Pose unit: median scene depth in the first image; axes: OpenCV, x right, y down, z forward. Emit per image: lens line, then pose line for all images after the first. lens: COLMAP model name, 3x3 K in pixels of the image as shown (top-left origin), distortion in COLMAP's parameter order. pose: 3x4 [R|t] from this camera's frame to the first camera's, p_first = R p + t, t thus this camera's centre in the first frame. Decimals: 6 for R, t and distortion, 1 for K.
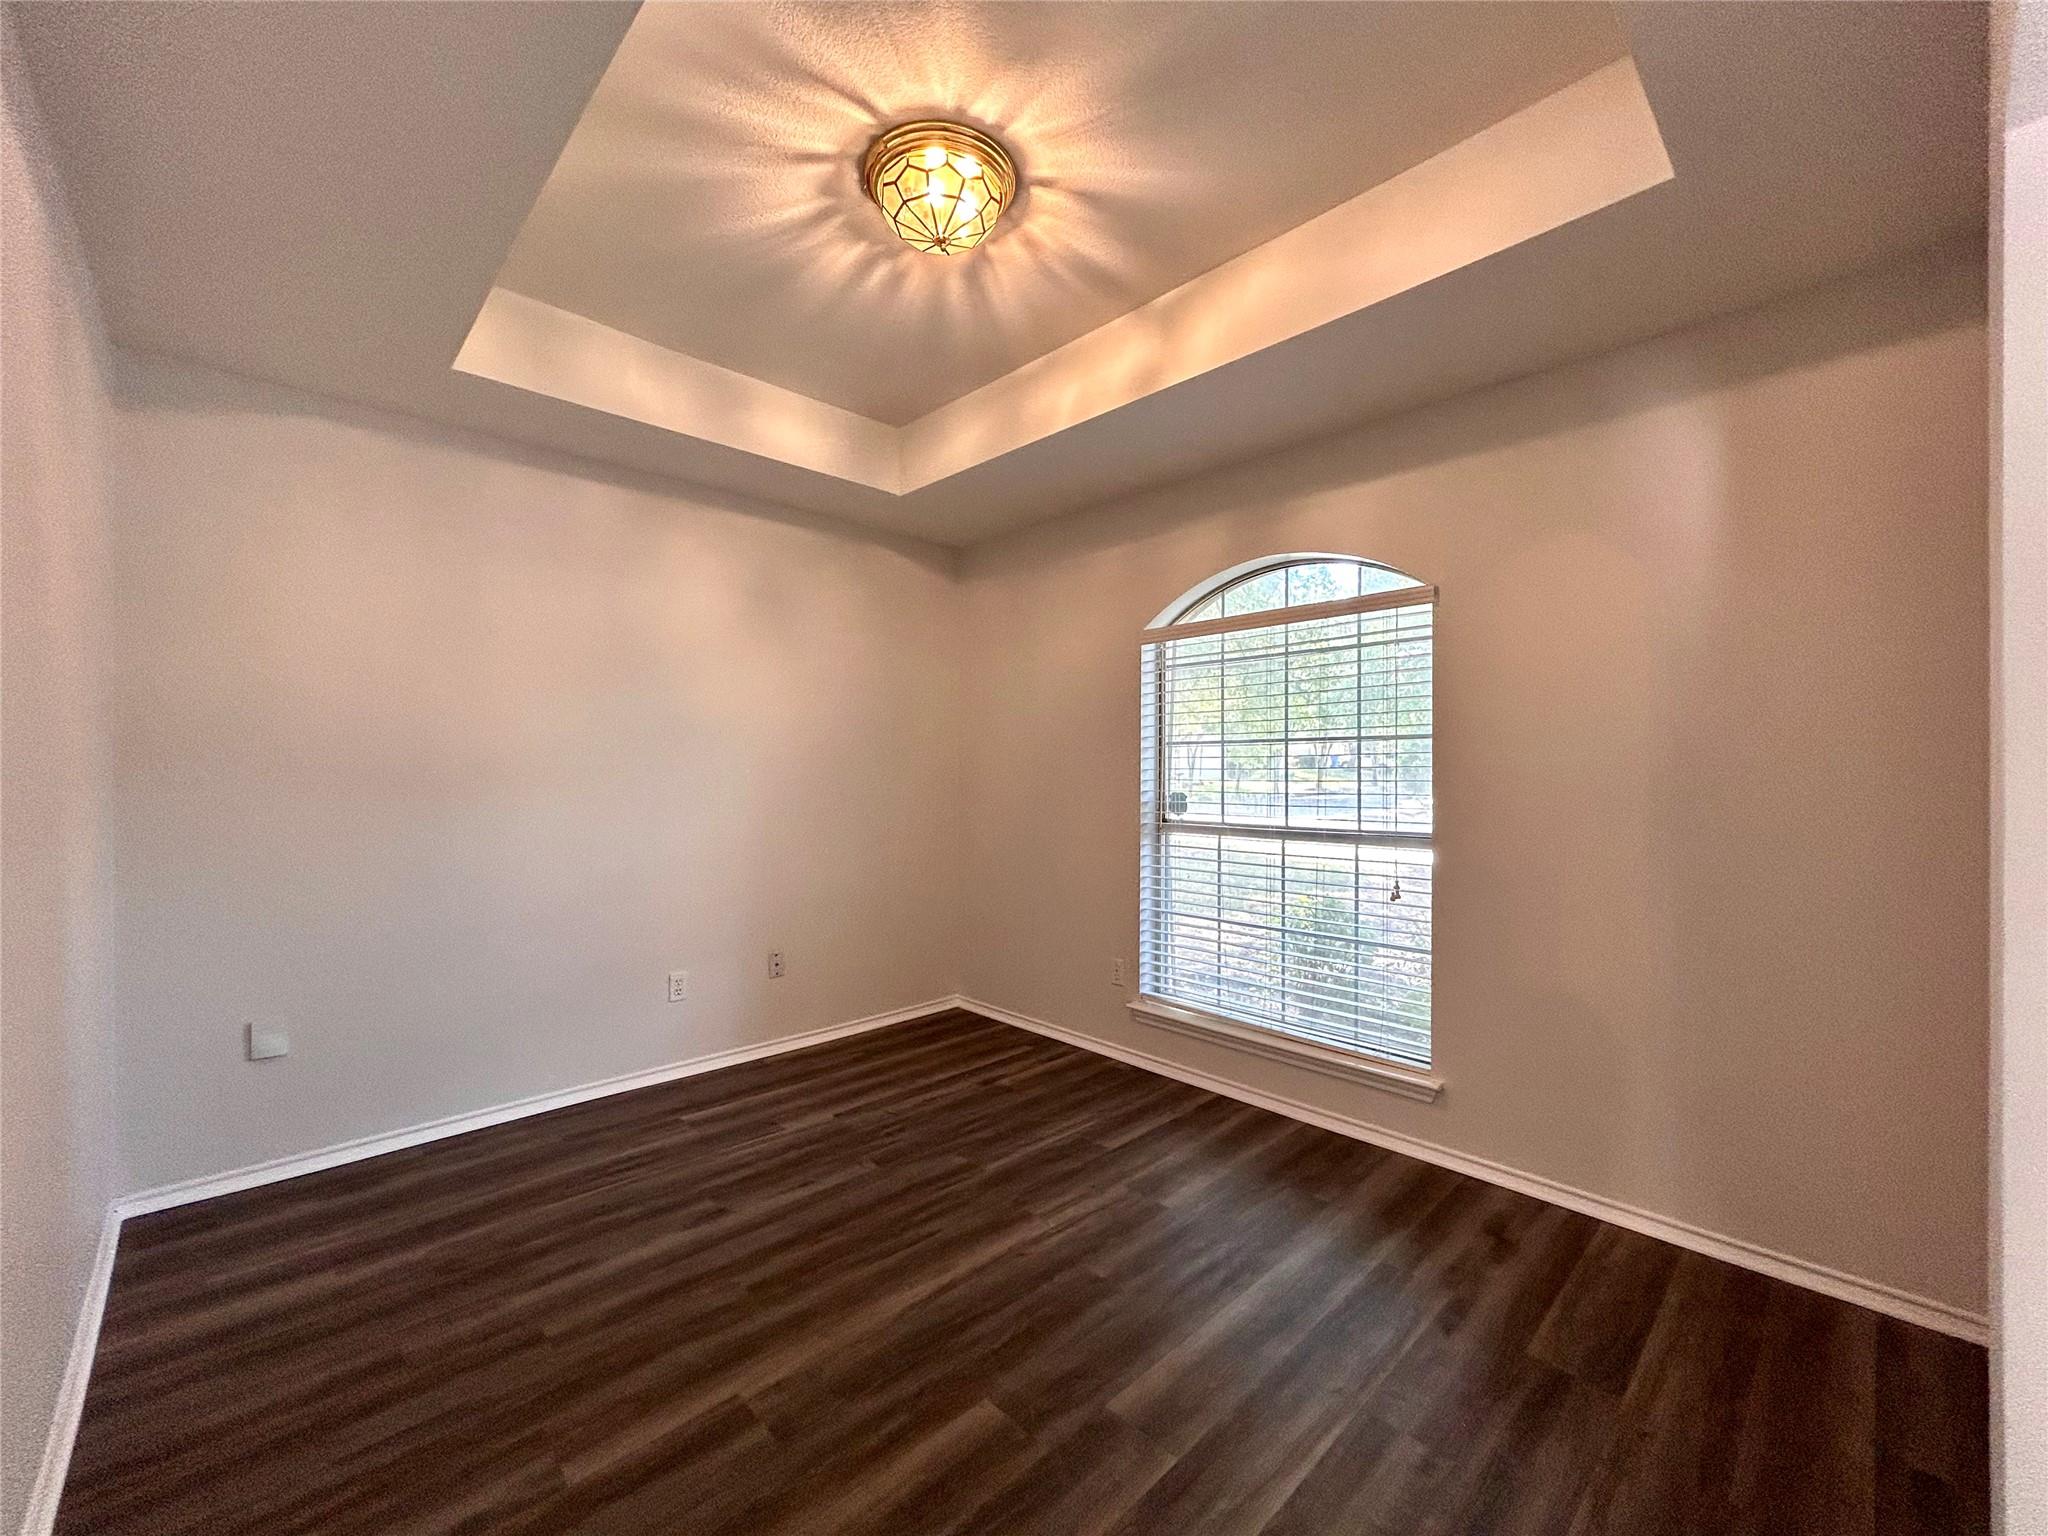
lens RADIAL K [[812.8, 0, 1022.4], [0, 812.8, 769.8], [0, 0, 1]] dist [0.001656, 0.000431]
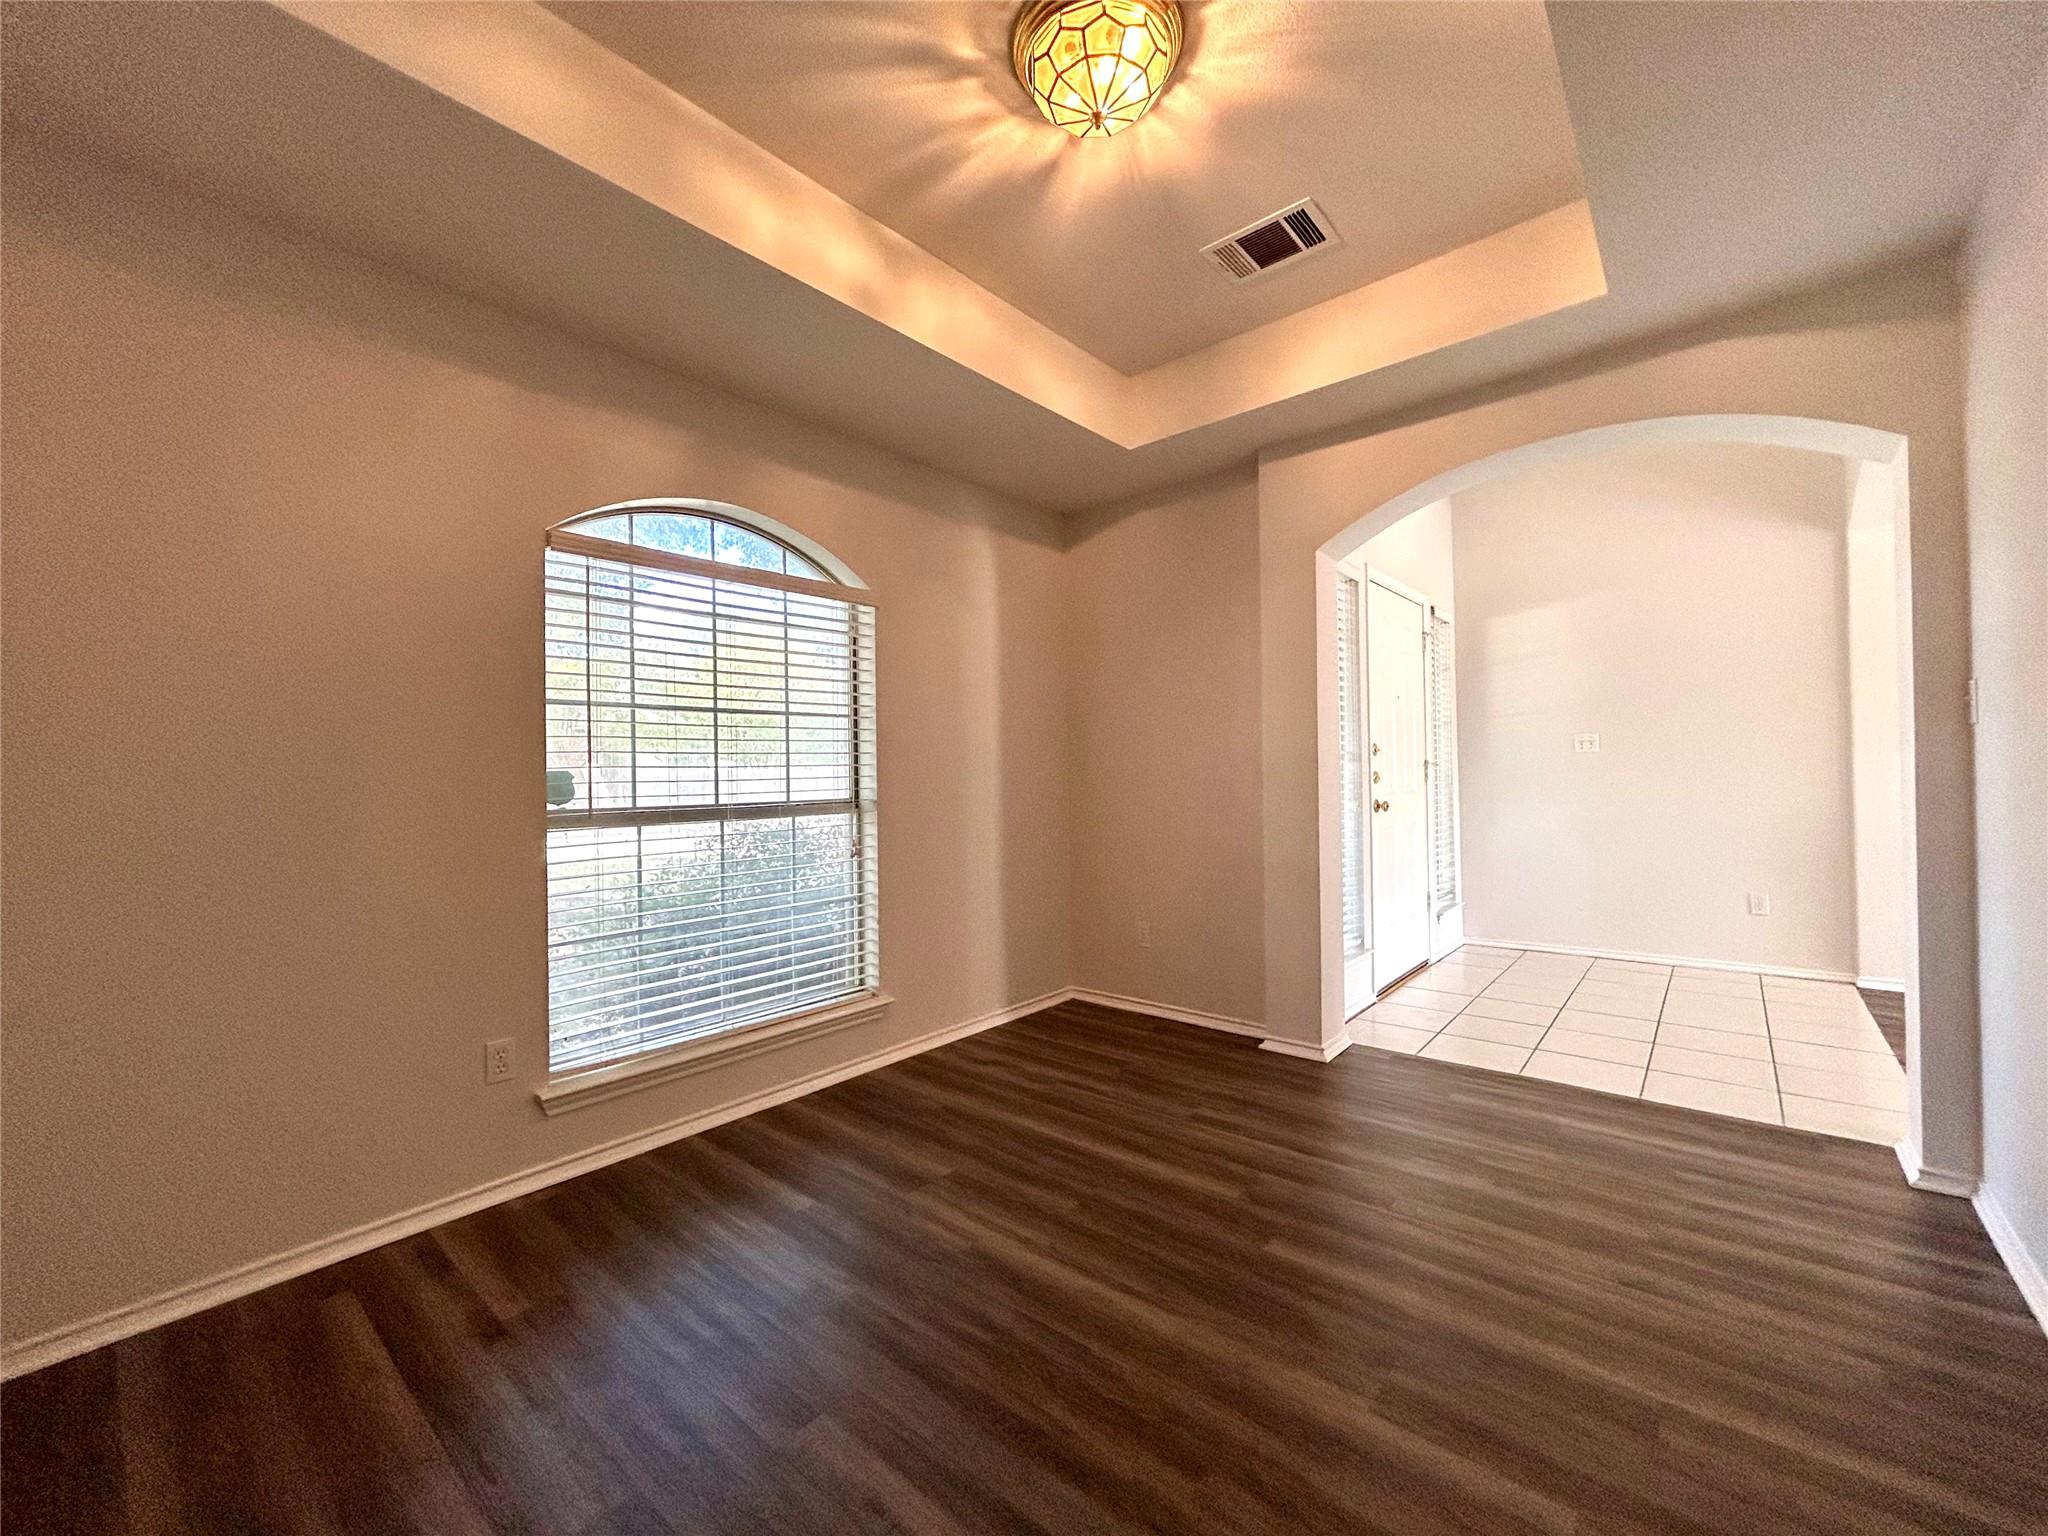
lens RADIAL K [[820.6, 0, 1028.7], [0, 820.6, 768.1], [0, 0, 1]] dist [-0.001926, 0.000328]
pose [[-0.101274, 0.001064, 0.994858, -0.659946], [0.007210, 0.999974, -0.000335, 0.033858], [-0.994832, 0.007139, -0.101279, 0.797335]]
